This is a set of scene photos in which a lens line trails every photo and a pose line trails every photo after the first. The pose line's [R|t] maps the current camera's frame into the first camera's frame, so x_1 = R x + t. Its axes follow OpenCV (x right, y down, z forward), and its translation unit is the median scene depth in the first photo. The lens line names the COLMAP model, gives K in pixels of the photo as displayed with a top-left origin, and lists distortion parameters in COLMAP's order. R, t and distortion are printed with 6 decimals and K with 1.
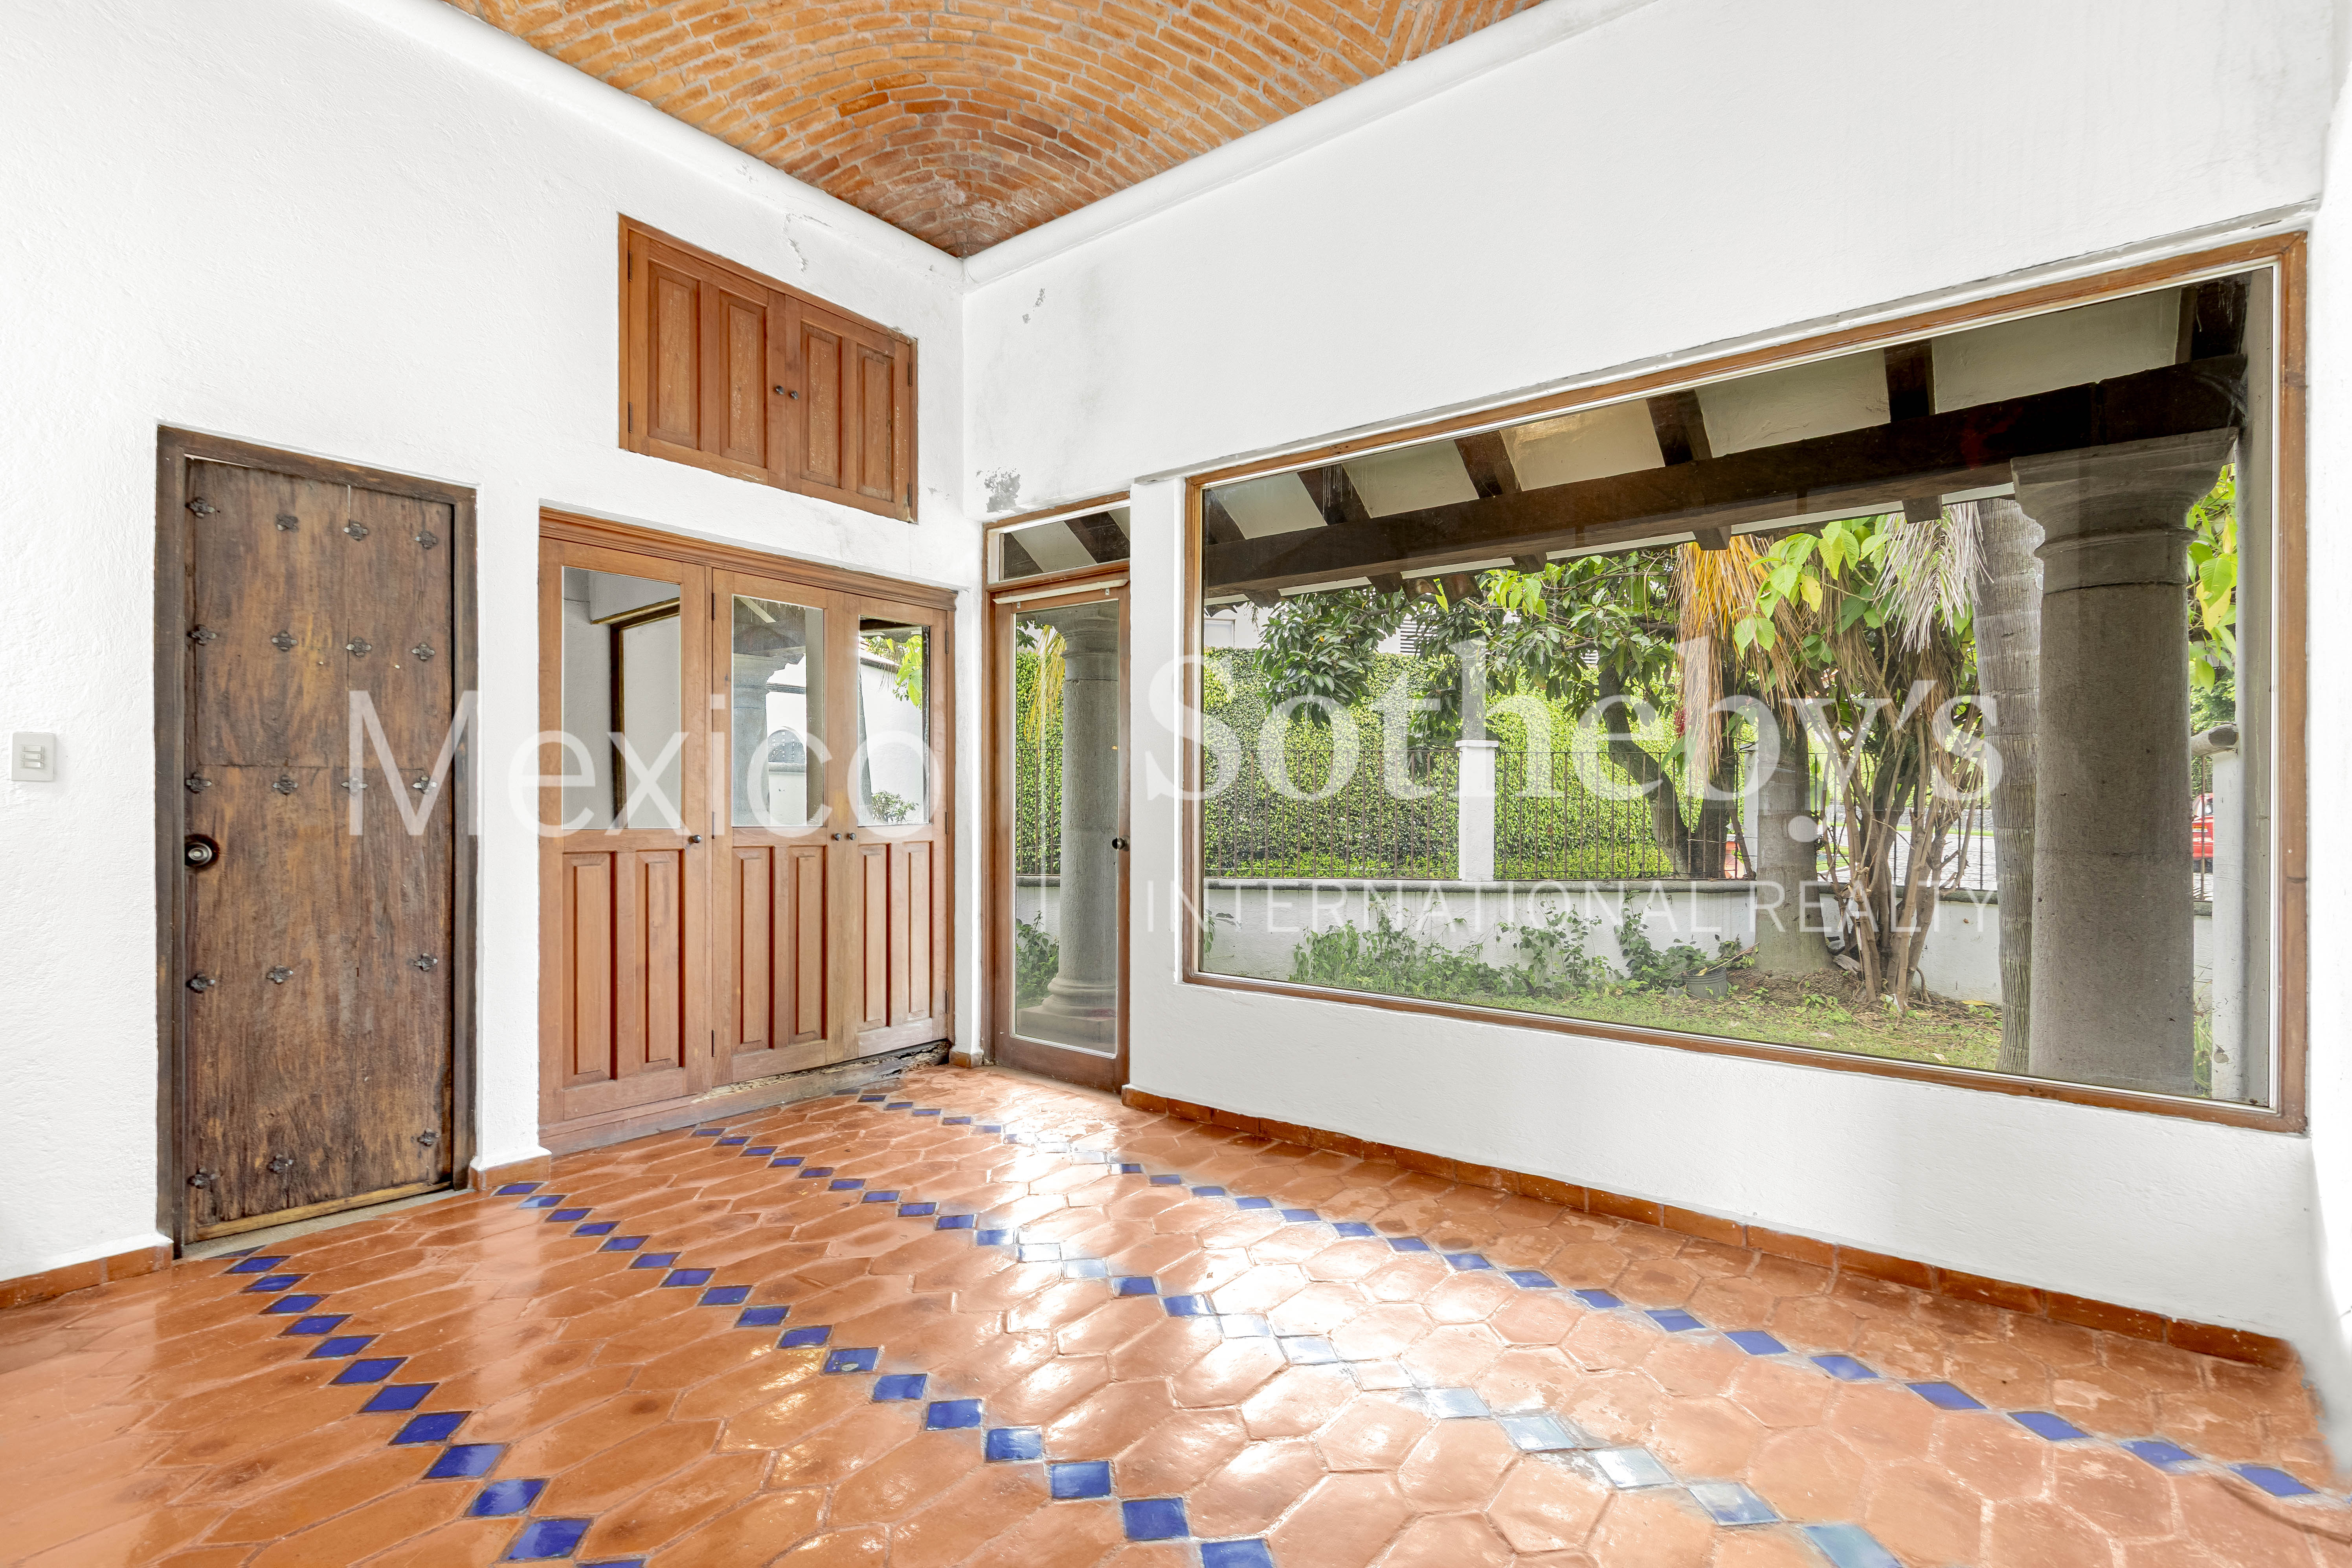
lens RADIAL K [[1104.6, 0, 1169.8], [0, 1104.6, 799.8], [0, 0, 1]] dist [0.011854, -0.000610]
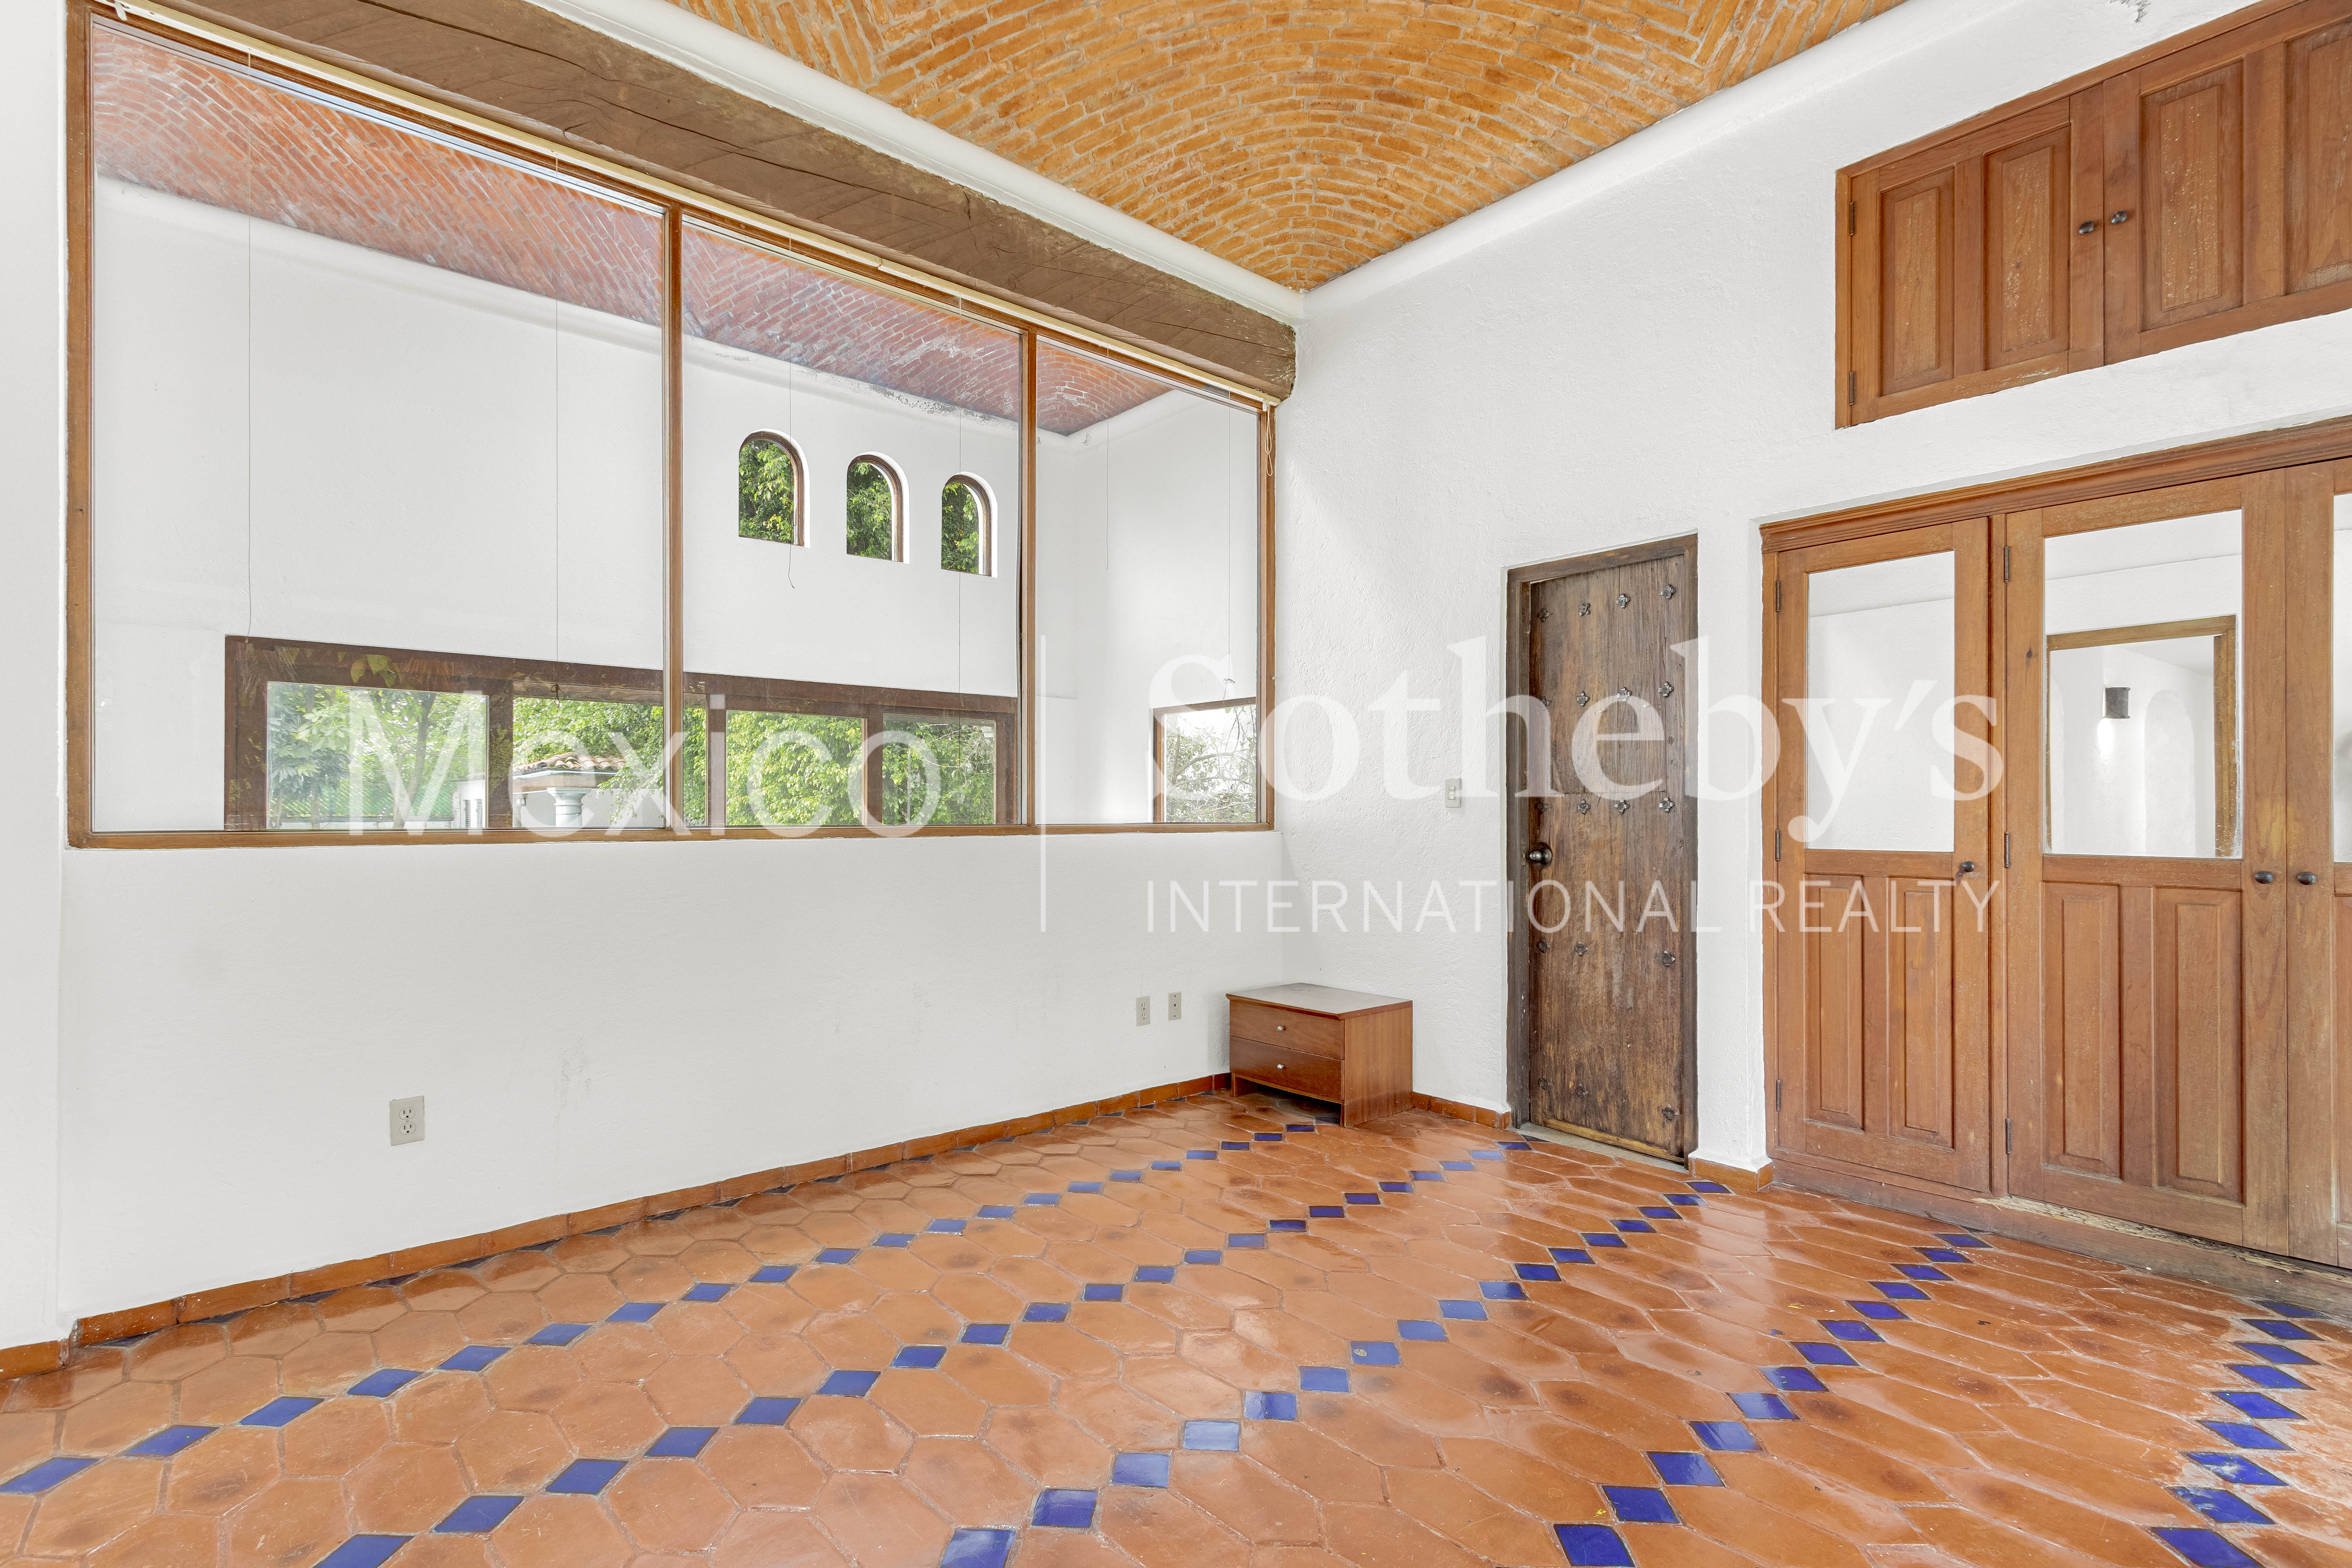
lens RADIAL K [[1099.7, 0, 1174.9], [0, 1099.7, 814.8], [0, 0, 1]] dist [0.000146, -0.000318]
pose [[-0.188005, -0.004413, -0.982158, 0.544069], [0.001365, 0.999988, -0.004755, 0.001880], [0.982167, -0.002235, -0.187996, 0.715803]]
